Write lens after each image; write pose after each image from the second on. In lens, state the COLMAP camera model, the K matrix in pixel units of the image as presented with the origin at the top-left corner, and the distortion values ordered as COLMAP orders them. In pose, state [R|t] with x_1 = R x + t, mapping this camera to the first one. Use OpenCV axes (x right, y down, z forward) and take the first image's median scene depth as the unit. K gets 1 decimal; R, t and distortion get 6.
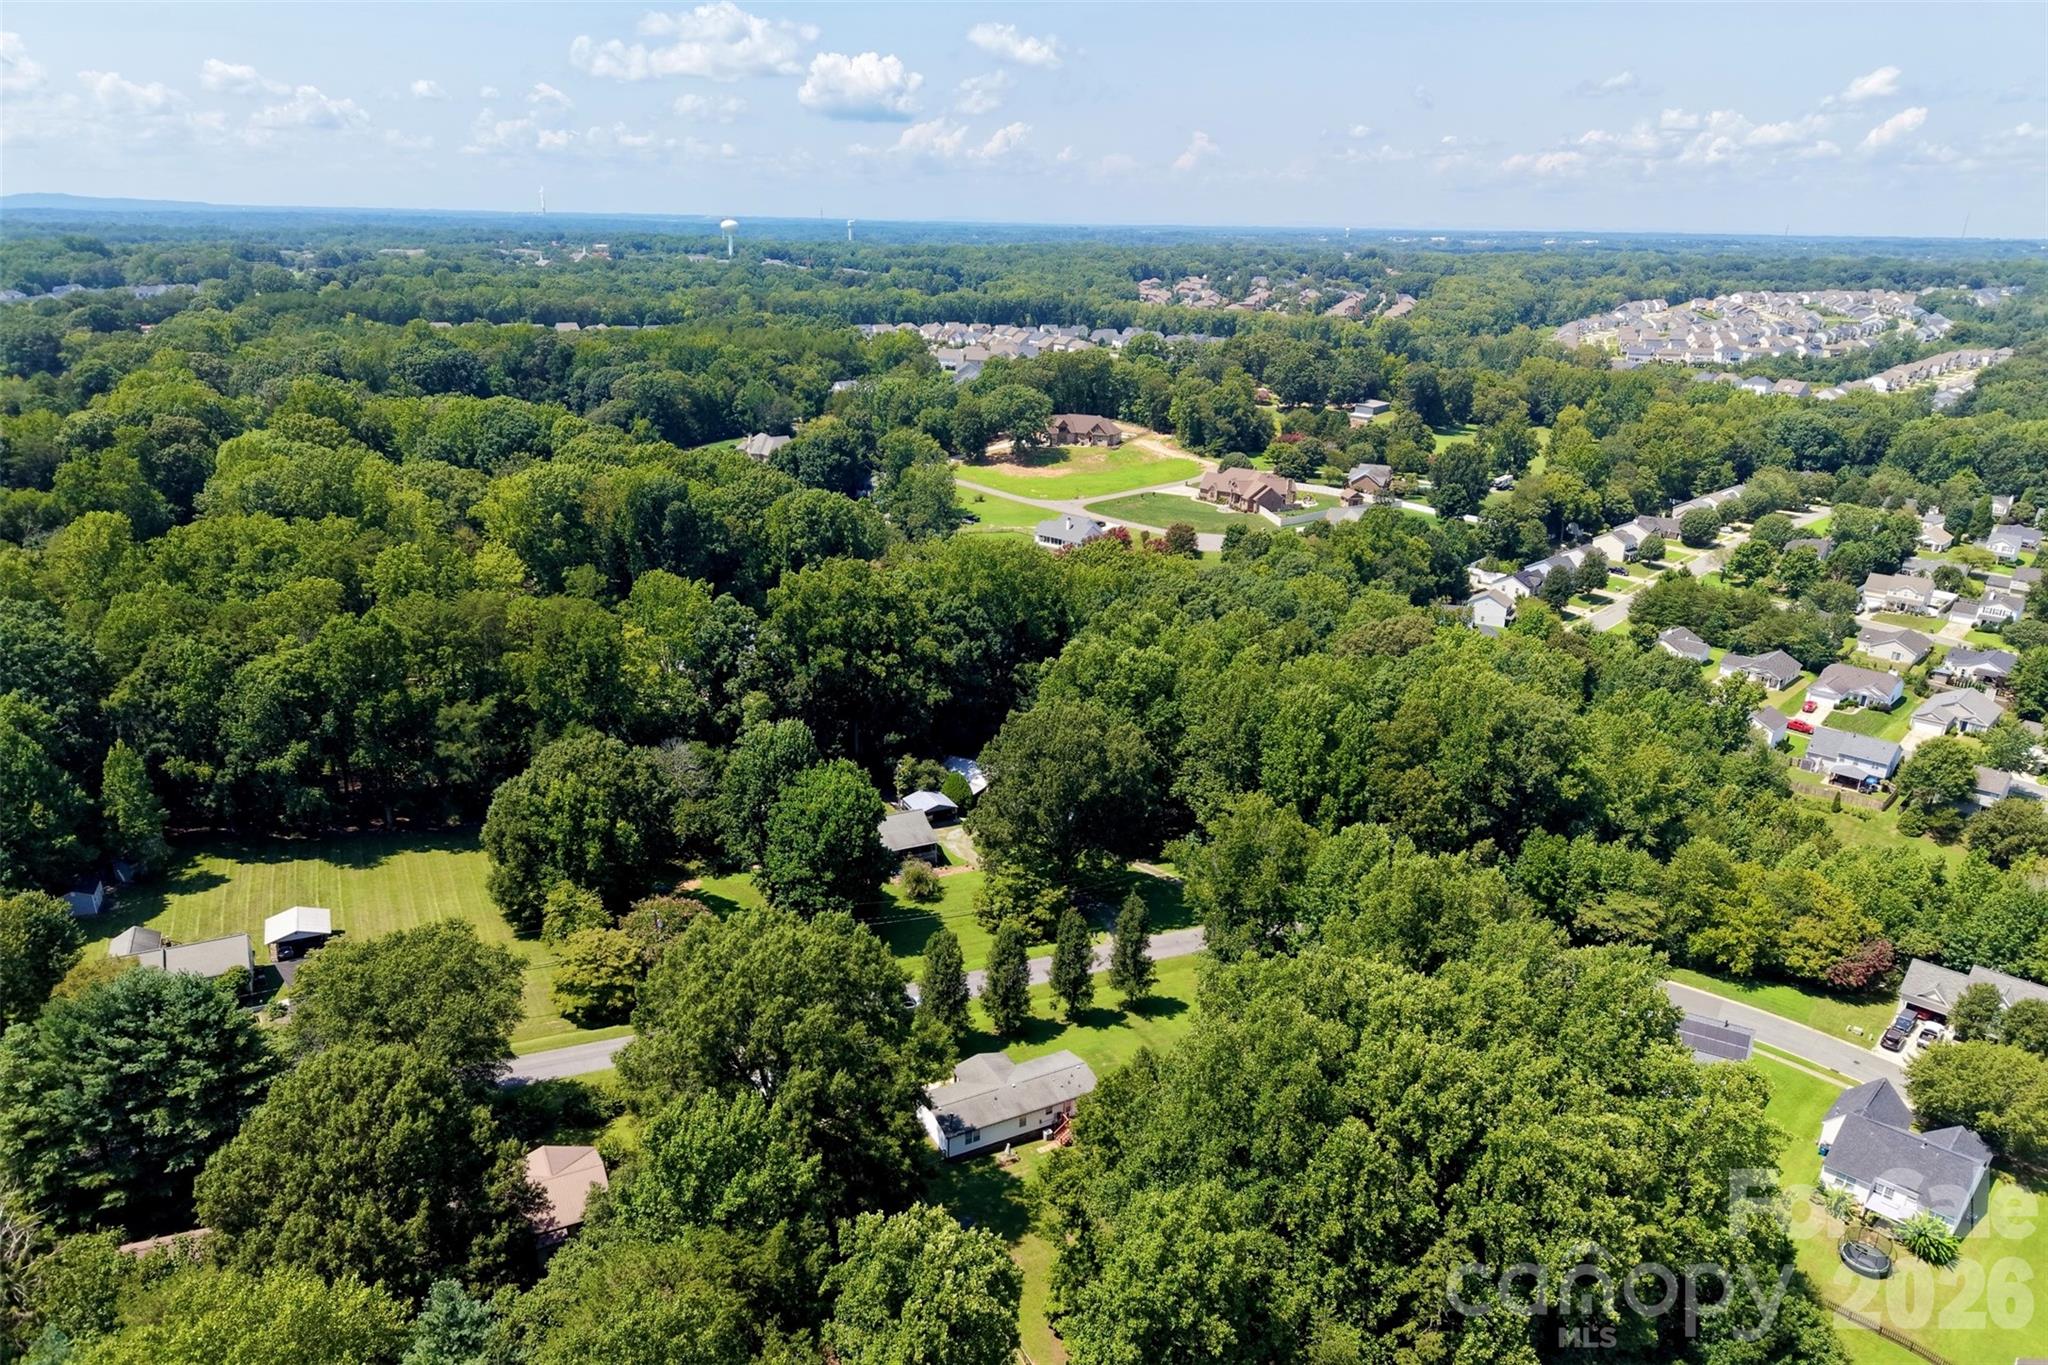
lens RADIAL K [[1470.5, 0, 1021.4], [0, 1470.5, 683.4], [0, 0, 1]] dist [-0.008849, -0.003633]
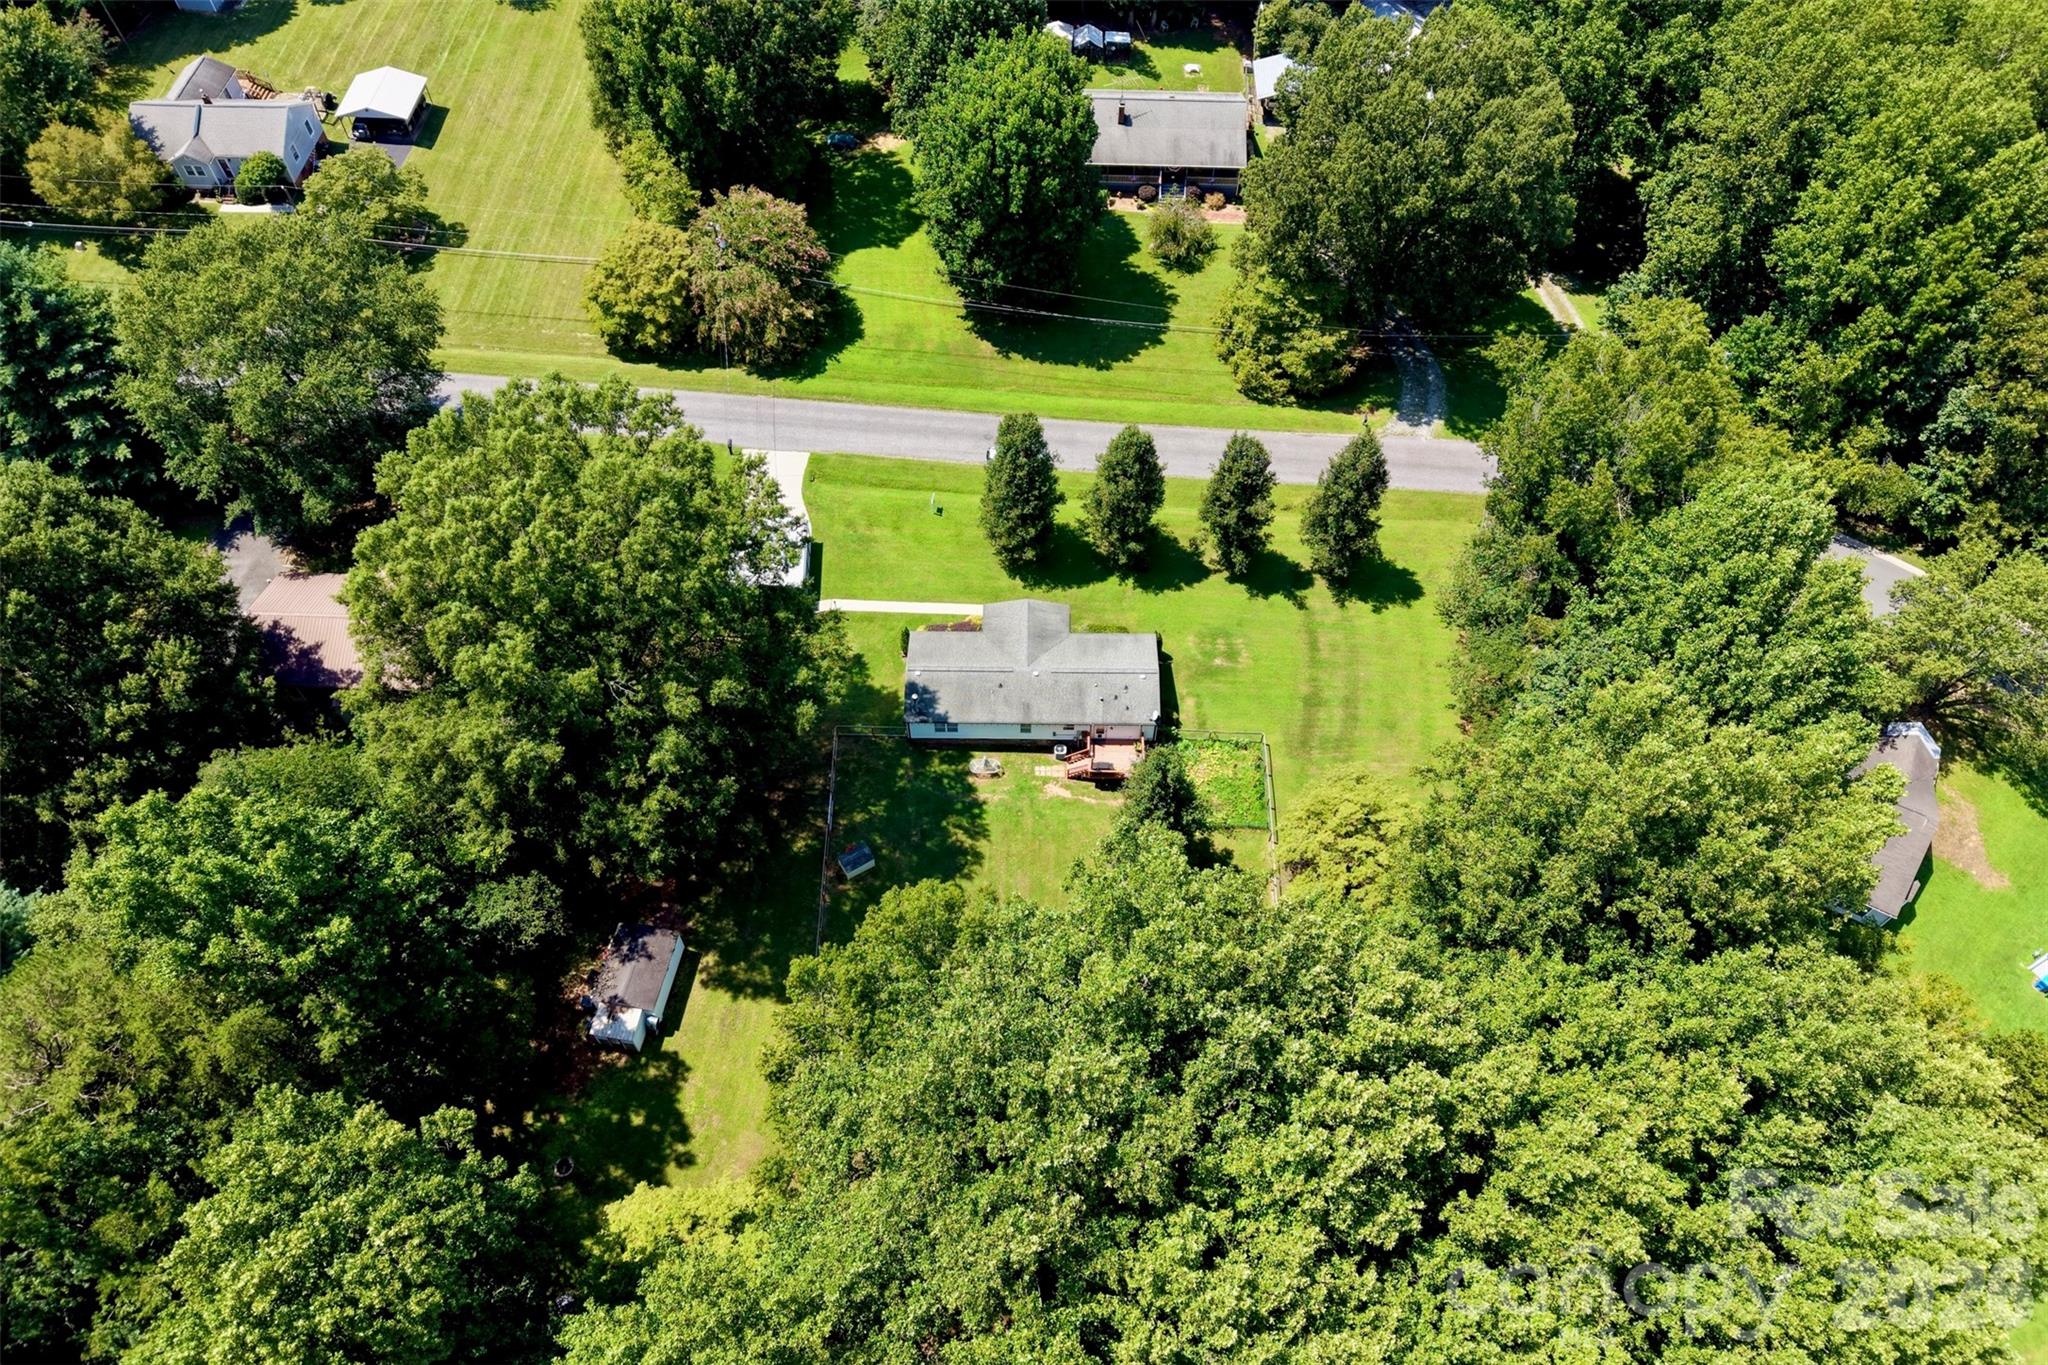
lens RADIAL K [[1470.5, 0, 1028.1], [0, 1470.5, 686.5], [0, 0, 1]] dist [-0.008849, -0.003633]
pose [[0.865365, 0.398287, -0.304156, 0.178475], [-0.130358, 0.764933, 0.630780, -0.135693], [0.483891, -0.506206, 0.713866, 0.443247]]
